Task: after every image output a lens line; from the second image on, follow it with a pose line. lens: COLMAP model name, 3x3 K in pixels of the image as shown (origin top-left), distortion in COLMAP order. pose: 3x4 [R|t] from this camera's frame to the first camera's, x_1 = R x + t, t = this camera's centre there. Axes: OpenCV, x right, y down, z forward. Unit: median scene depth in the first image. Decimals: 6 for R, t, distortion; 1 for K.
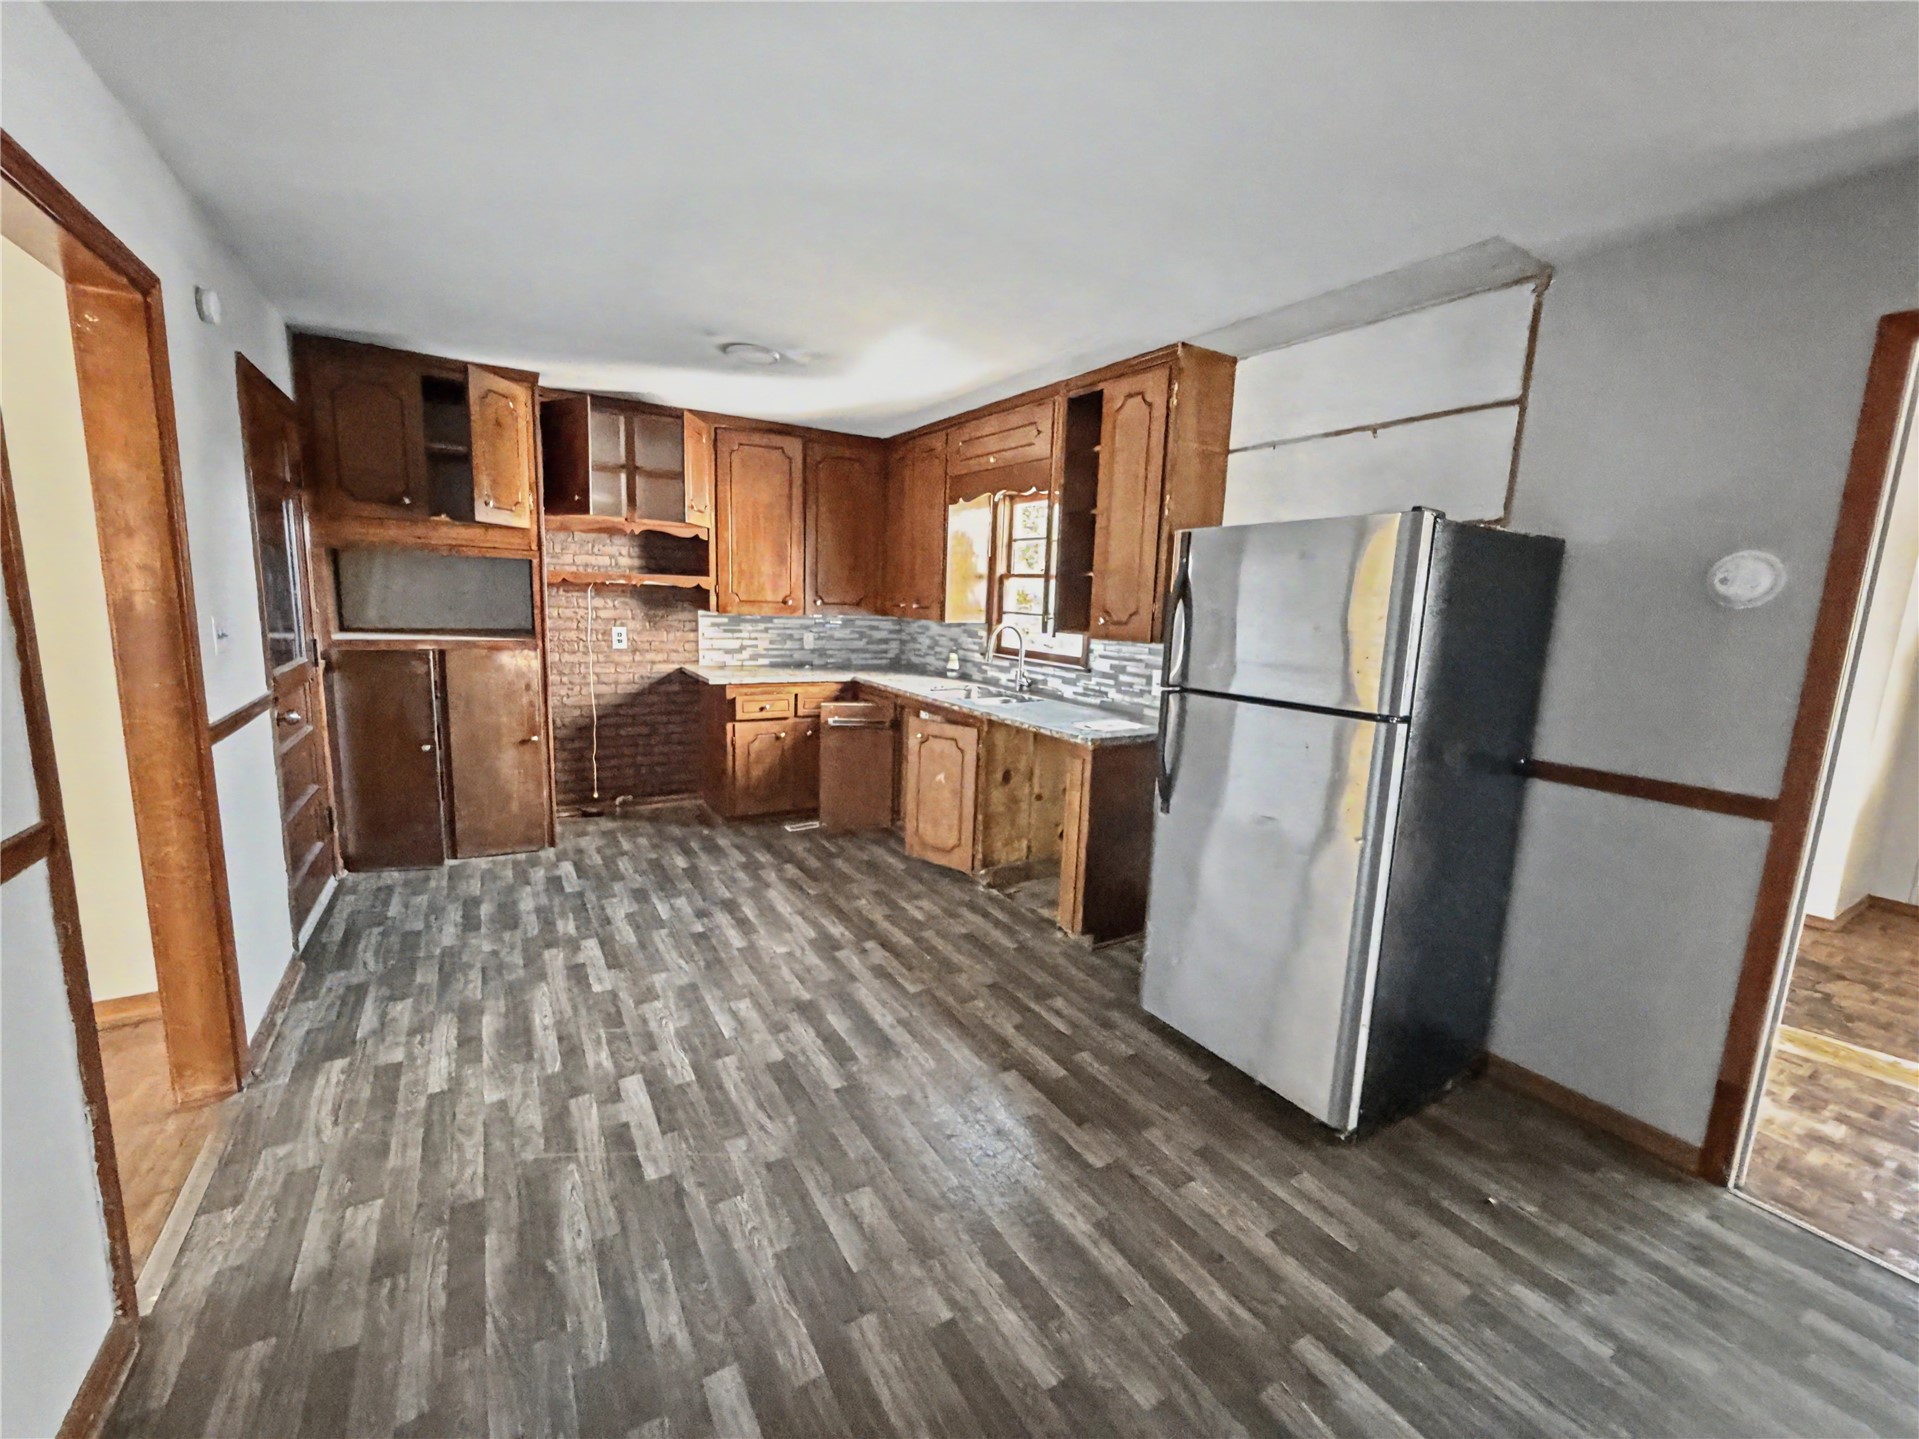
lens RADIAL K [[780.3, 0, 962.3], [0, 780.3, 725.7], [0, 0, 1]] dist [-0.016791, 0.000779]
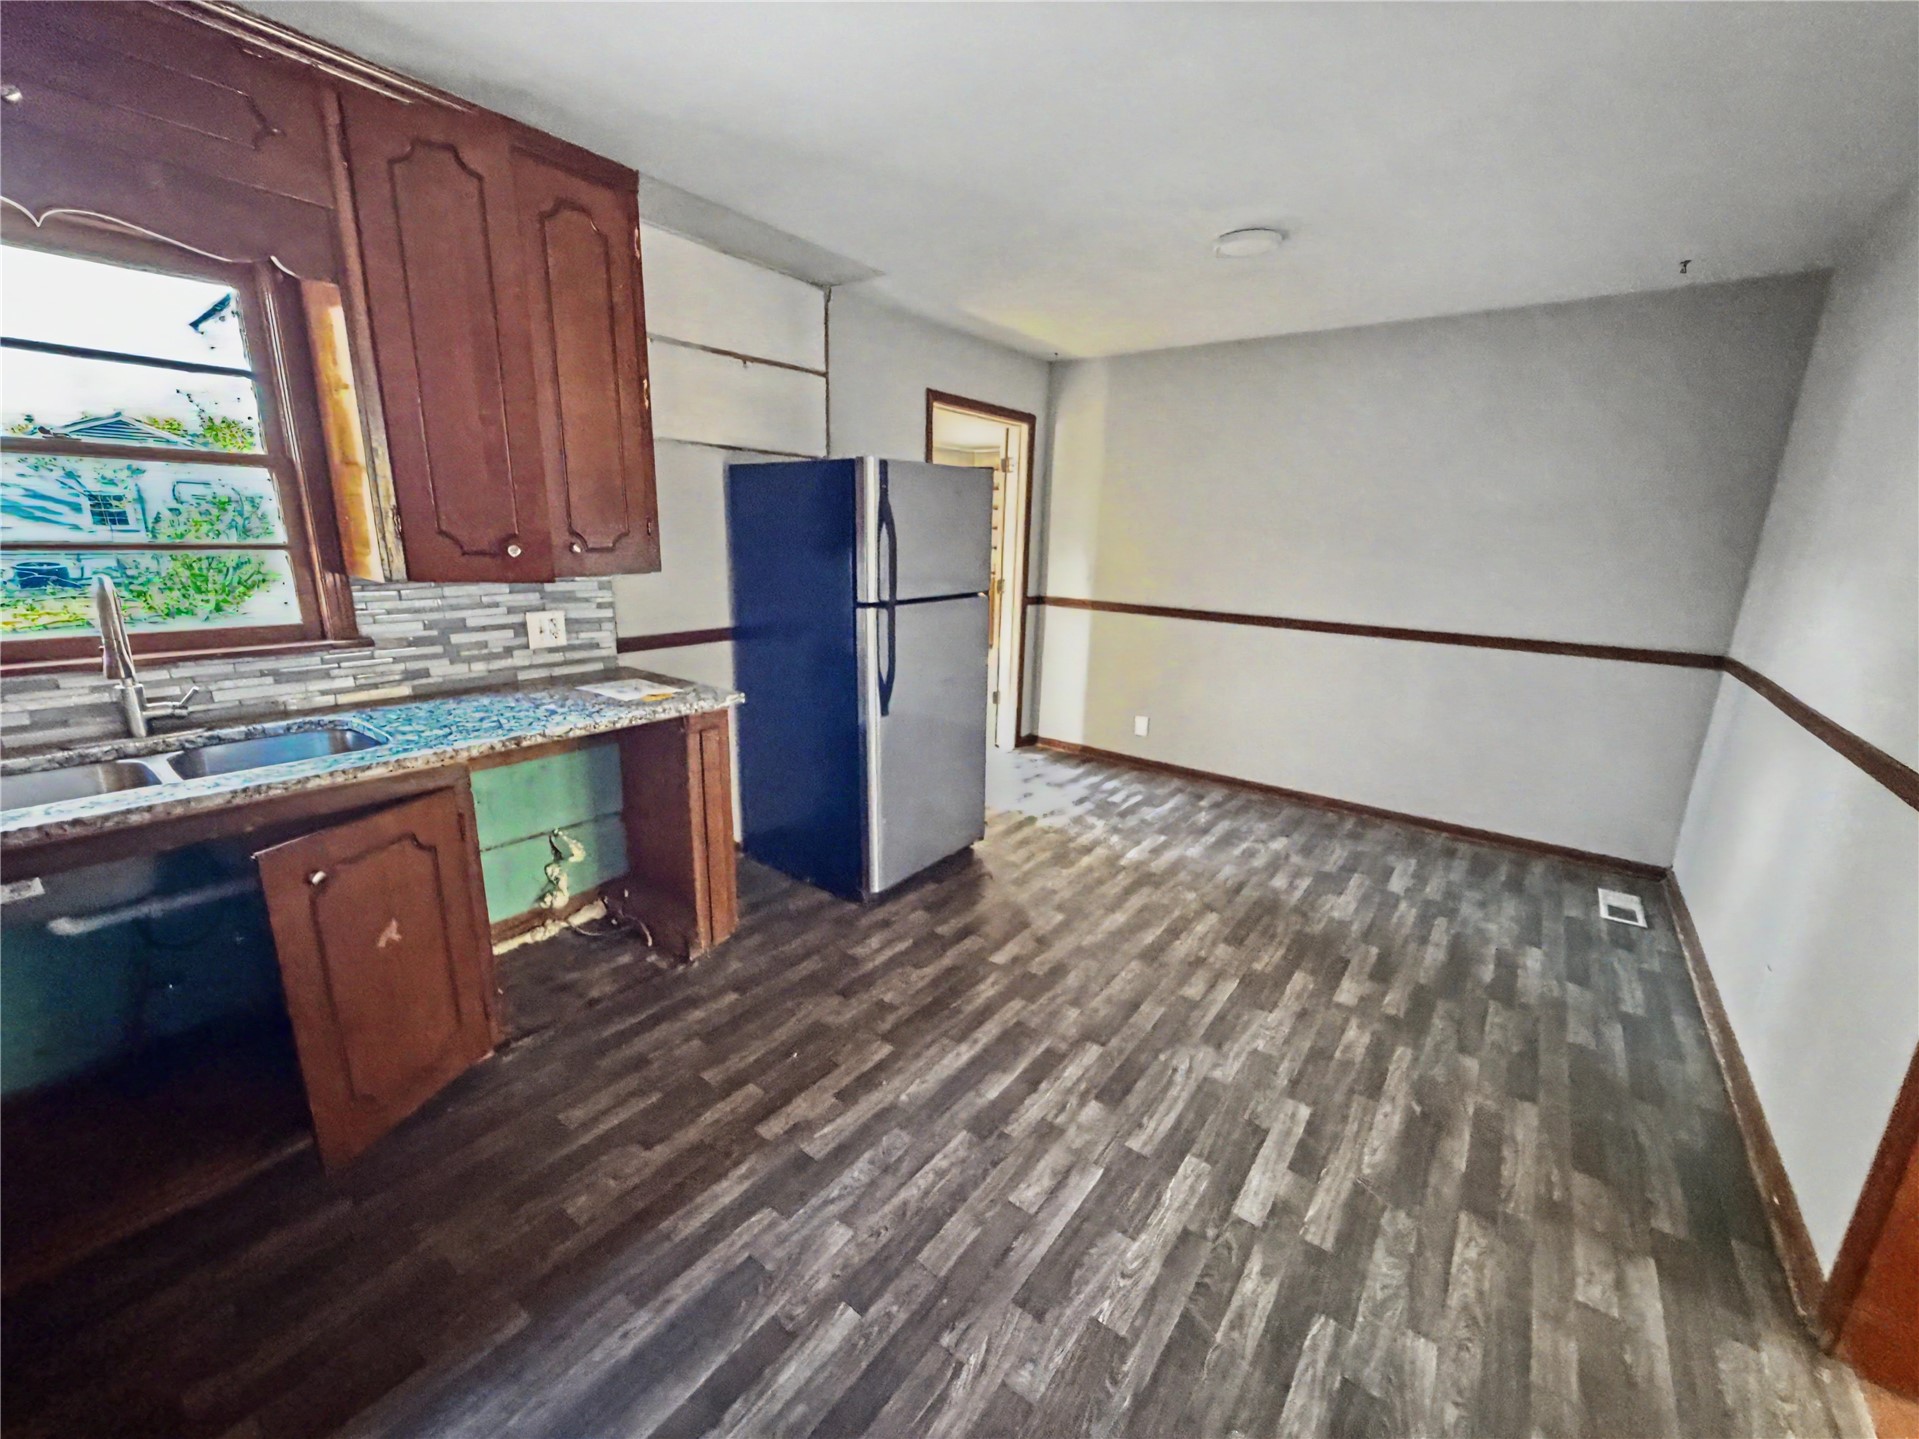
lens RADIAL K [[778.5, 0, 961.4], [0, 778.5, 714.6], [0, 0, 1]] dist [-0.004377, -0.001735]
pose [[-0.373627, -0.262837, 0.889561, -0.843749], [0.112408, 0.939116, 0.324692, -0.260875], [-0.920743, 0.221307, -0.321335, 1.358050]]
